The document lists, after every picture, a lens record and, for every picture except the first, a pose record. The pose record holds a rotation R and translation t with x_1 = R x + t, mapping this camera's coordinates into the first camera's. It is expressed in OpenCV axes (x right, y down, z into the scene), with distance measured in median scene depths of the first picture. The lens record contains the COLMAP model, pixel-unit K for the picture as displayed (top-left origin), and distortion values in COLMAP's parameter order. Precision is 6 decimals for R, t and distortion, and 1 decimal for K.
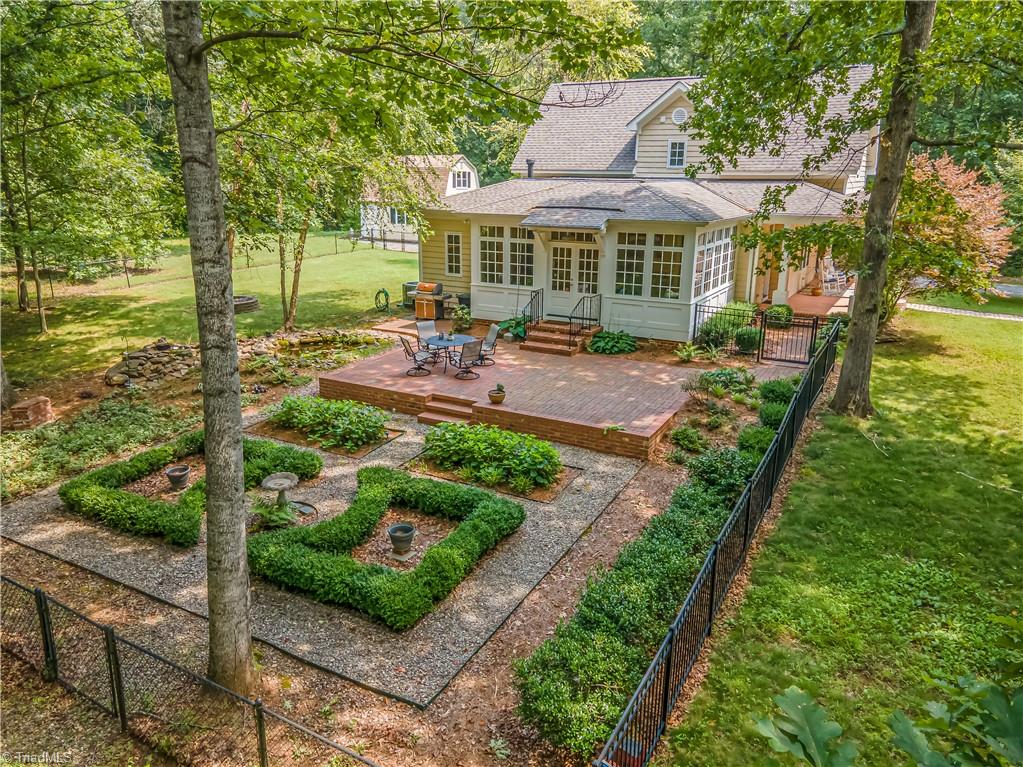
lens RADIAL K [[739.3, 0, 509.0], [0, 739.3, 383.6], [0, 0, 1]] dist [0.022464, 0.016320]
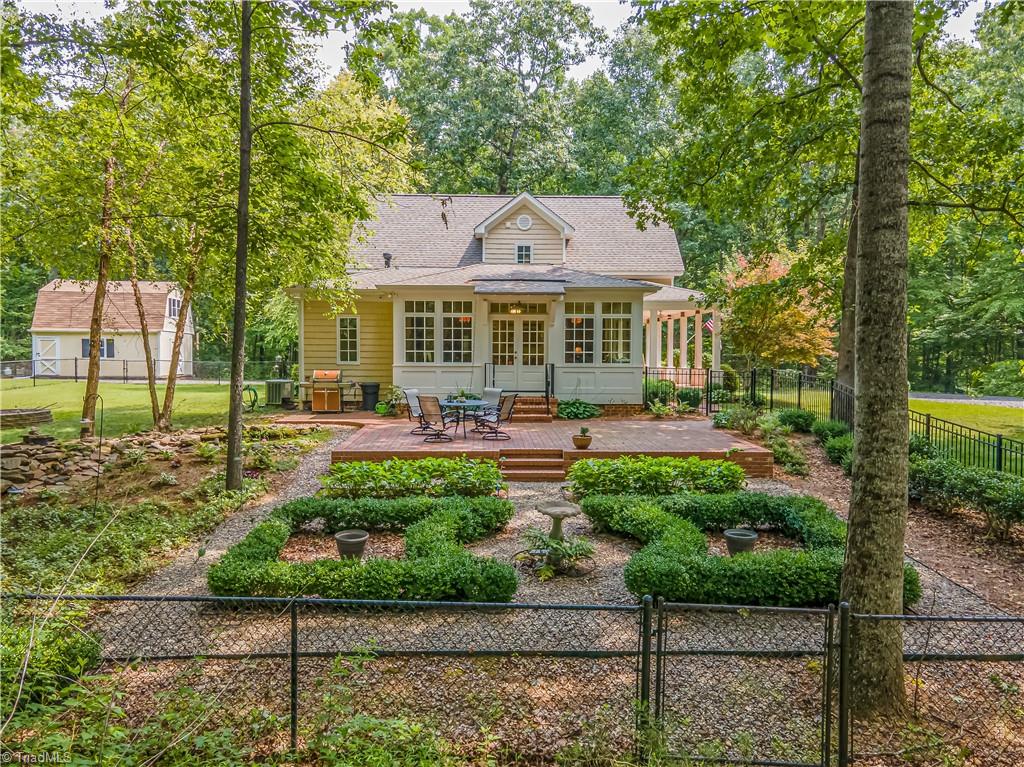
lens RADIAL K [[740.1, 0, 511.0], [0, 740.1, 381.8], [0, 0, 1]] dist [0.022464, 0.016320]
pose [[0.863265, -0.024149, 0.504174, -0.400100], [0.138177, 0.972005, -0.190035, 0.077978], [-0.485470, 0.233716, 0.842434, 0.193231]]
